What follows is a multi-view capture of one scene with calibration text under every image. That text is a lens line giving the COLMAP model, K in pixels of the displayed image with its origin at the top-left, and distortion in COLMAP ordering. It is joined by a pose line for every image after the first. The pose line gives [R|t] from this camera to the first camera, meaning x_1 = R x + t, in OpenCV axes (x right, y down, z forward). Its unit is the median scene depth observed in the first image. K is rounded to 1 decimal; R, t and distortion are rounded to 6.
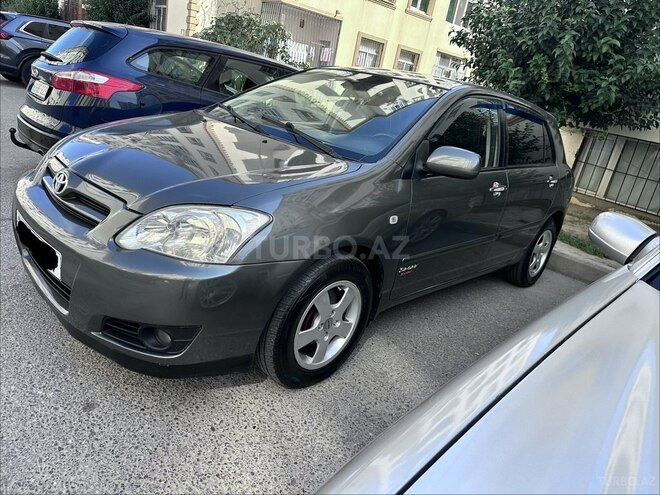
lens RADIAL K [[461.0, 0, 330.0], [0, 461.0, 247.5], [0, 0, 1]] dist [0.029012, -0.040725]
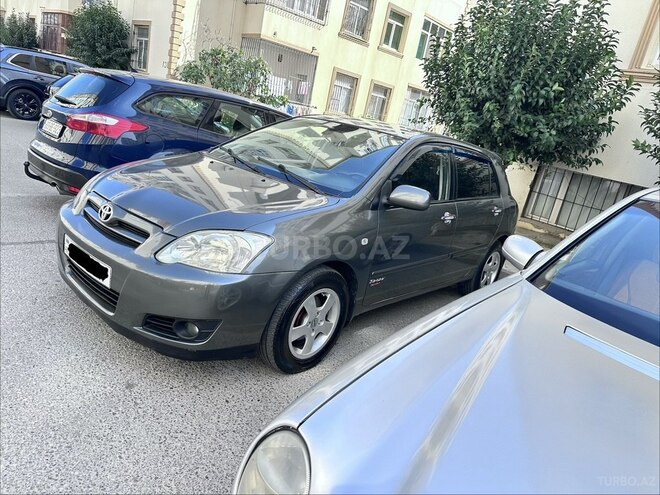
lens RADIAL K [[461.0, 0, 330.0], [0, 461.0, 247.5], [0, 0, 1]] dist [0.029012, -0.040725]
pose [[0.998661, -0.001779, 0.051698, -0.021782], [0.004634, 0.998467, -0.055160, 0.023216], [-0.051521, 0.055326, 0.997138, -0.241099]]
